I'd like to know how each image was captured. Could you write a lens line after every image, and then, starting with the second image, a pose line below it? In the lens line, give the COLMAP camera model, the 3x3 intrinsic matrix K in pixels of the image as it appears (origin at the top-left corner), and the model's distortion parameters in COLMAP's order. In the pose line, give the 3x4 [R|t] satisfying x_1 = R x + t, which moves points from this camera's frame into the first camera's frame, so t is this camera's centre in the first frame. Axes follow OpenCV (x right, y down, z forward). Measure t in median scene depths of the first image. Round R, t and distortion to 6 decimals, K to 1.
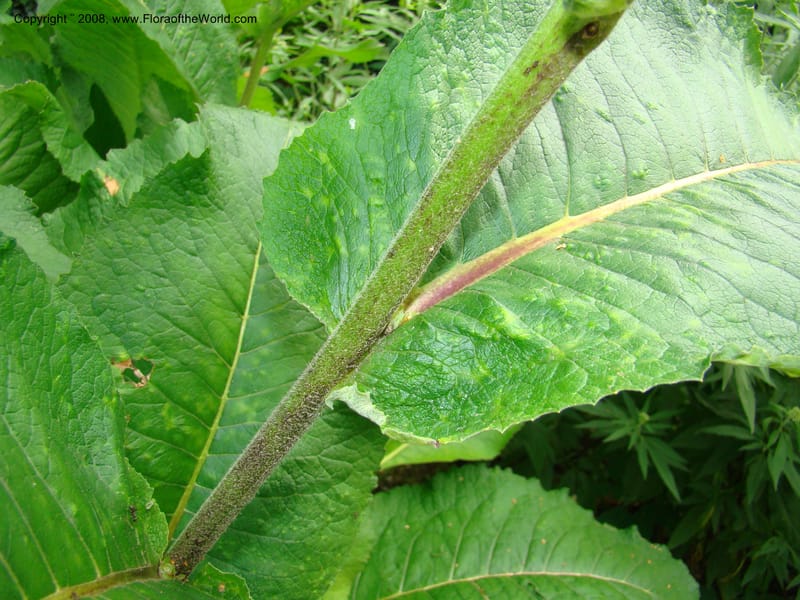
lens RADIAL K [[769.9, 0, 400.0], [0, 769.9, 300.0], [0, 0, 1]] dist [-0.200994, 0.360499]
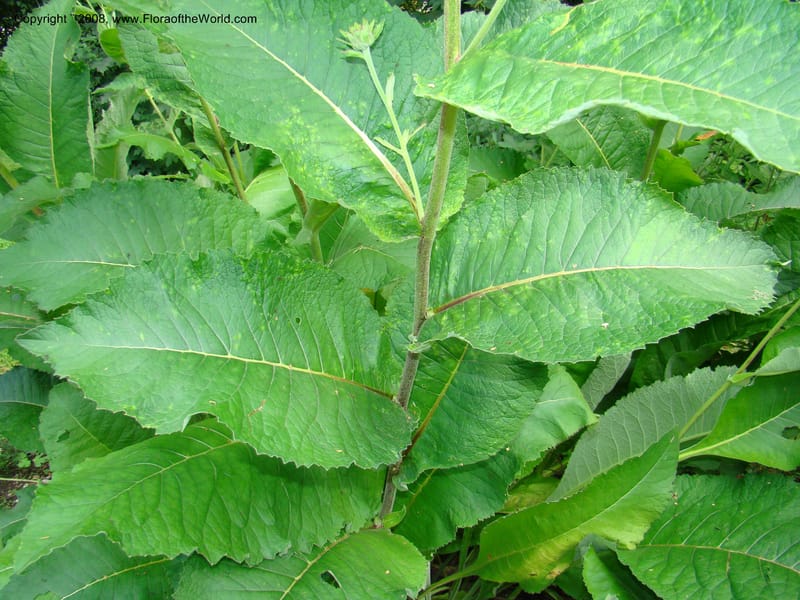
lens RADIAL K [[769.9, 0, 400.0], [0, 769.9, 300.0], [0, 0, 1]] dist [-0.200994, 0.360499]
pose [[0.716572, 0.121471, -0.686855, 0.467253], [-0.128864, 0.990823, 0.040789, -0.031219], [0.685506, 0.059282, 0.725649, -0.311845]]
